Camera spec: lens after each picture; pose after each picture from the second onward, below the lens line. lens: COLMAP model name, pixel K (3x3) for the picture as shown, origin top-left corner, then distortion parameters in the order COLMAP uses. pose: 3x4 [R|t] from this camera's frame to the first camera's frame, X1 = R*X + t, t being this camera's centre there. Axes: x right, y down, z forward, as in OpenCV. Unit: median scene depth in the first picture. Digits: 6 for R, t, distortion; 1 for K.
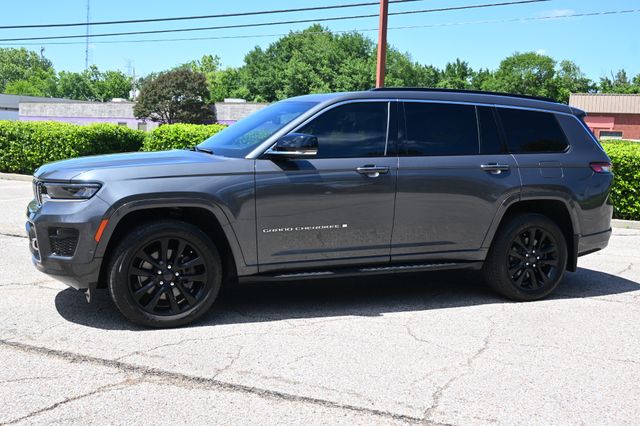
lens RADIAL K [[737.6, 0, 351.4], [0, 737.6, 211.5], [0, 0, 1]] dist [-0.009602, -0.004057]
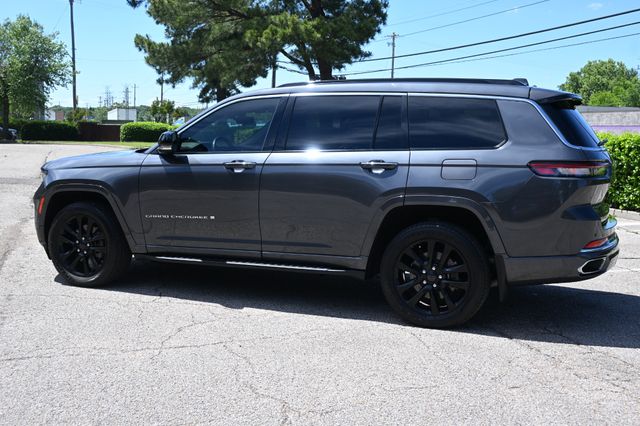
lens RADIAL K [[737.6, 0, 351.4], [0, 737.6, 211.5], [0, 0, 1]] dist [-0.009602, -0.004057]
pose [[0.697154, 0.056533, -0.714689, 0.805359], [-0.065723, 0.997728, 0.014811, -0.016248], [0.713902, 0.036646, 0.699286, 0.368580]]
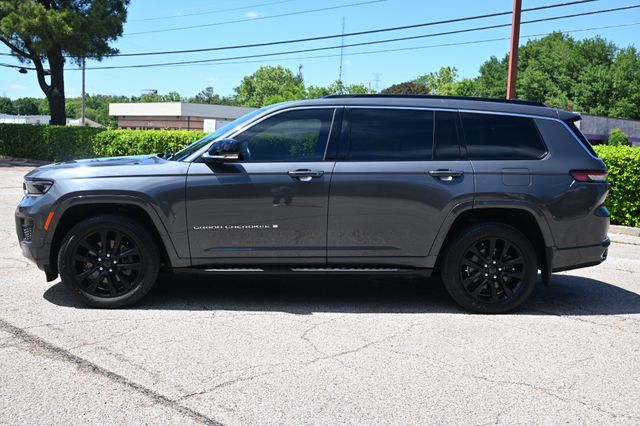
lens RADIAL K [[729.4, 0, 345.0], [0, 729.4, 213.1], [0, 0, 1]] dist [-0.009130, 0.001941]
pose [[0.942889, 0.031593, -0.331607, 0.393294], [-0.035046, 0.999376, -0.004435, 0.001513], [0.331260, 0.015804, 0.943407, 0.042679]]
